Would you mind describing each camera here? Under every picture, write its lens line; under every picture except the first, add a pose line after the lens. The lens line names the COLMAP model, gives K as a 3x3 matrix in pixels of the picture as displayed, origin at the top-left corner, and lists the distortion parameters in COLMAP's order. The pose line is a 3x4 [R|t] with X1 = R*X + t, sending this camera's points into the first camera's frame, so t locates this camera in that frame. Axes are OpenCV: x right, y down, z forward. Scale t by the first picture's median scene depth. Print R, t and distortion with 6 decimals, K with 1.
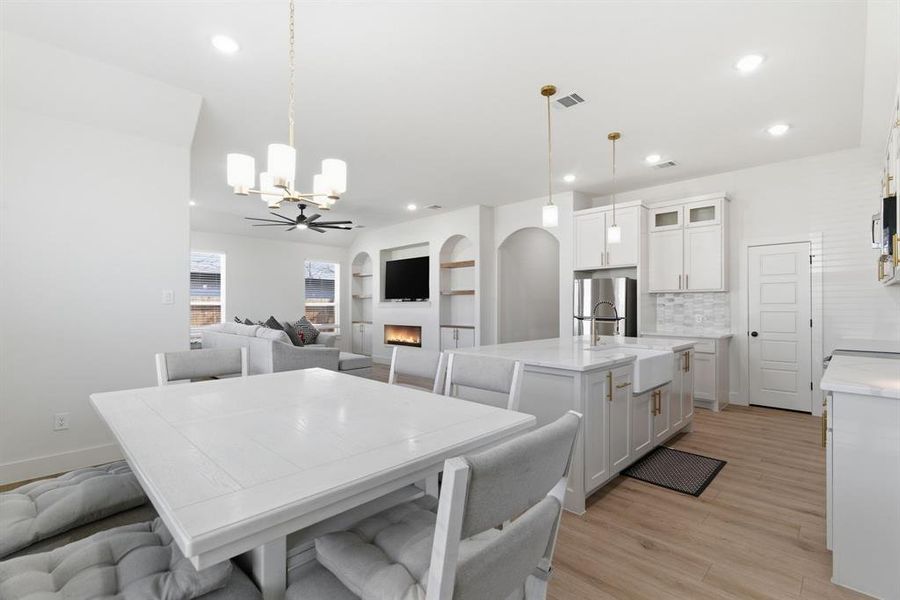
lens RADIAL K [[410.3, 0, 453.8], [0, 410.3, 303.0], [0, 0, 1]] dist [-0.000709, 0.000170]
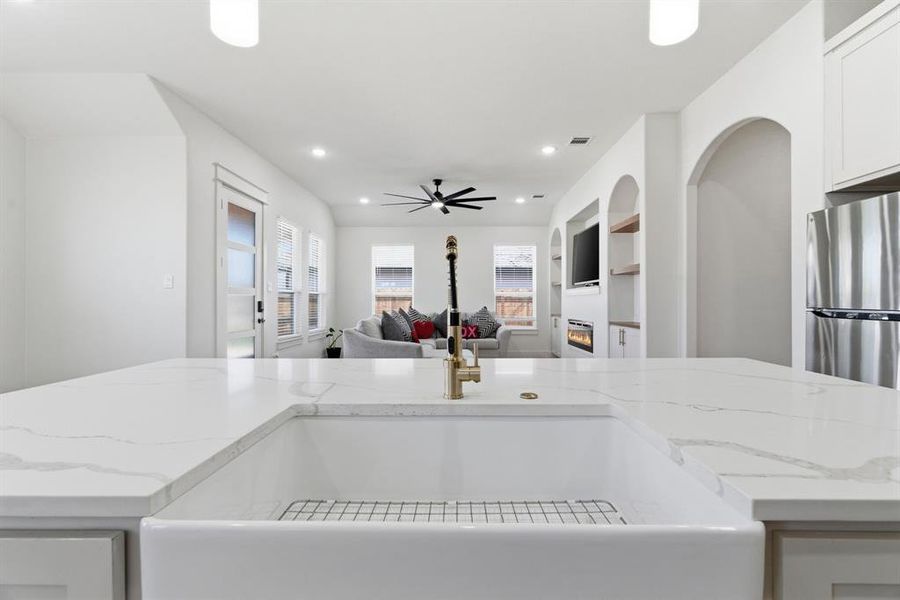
lens RADIAL K [[403.6, 0, 453.3], [0, 403.6, 299.2], [0, 0, 1]] dist [0.000374, 0.000611]
pose [[0.690582, -0.005044, -0.723236, 0.243775], [0.008323, 0.999965, 0.000973, 0.014907], [0.723206, -0.006691, 0.690600, 0.355417]]
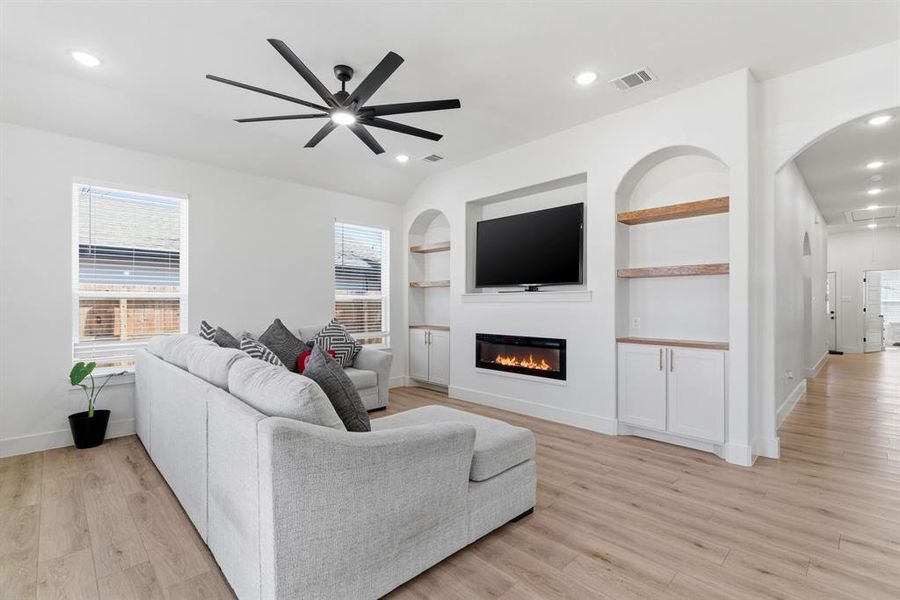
lens RADIAL K [[409.2, 0, 450.0], [0, 409.2, 300.0], [0, 0, 1]] dist [0.001162, 0.000280]
pose [[0.999705, -0.000370, -0.024278, -0.206972], [0.000458, 0.999993, 0.003608, 0.005667], [0.024276, -0.003619, 0.999699, 0.474917]]
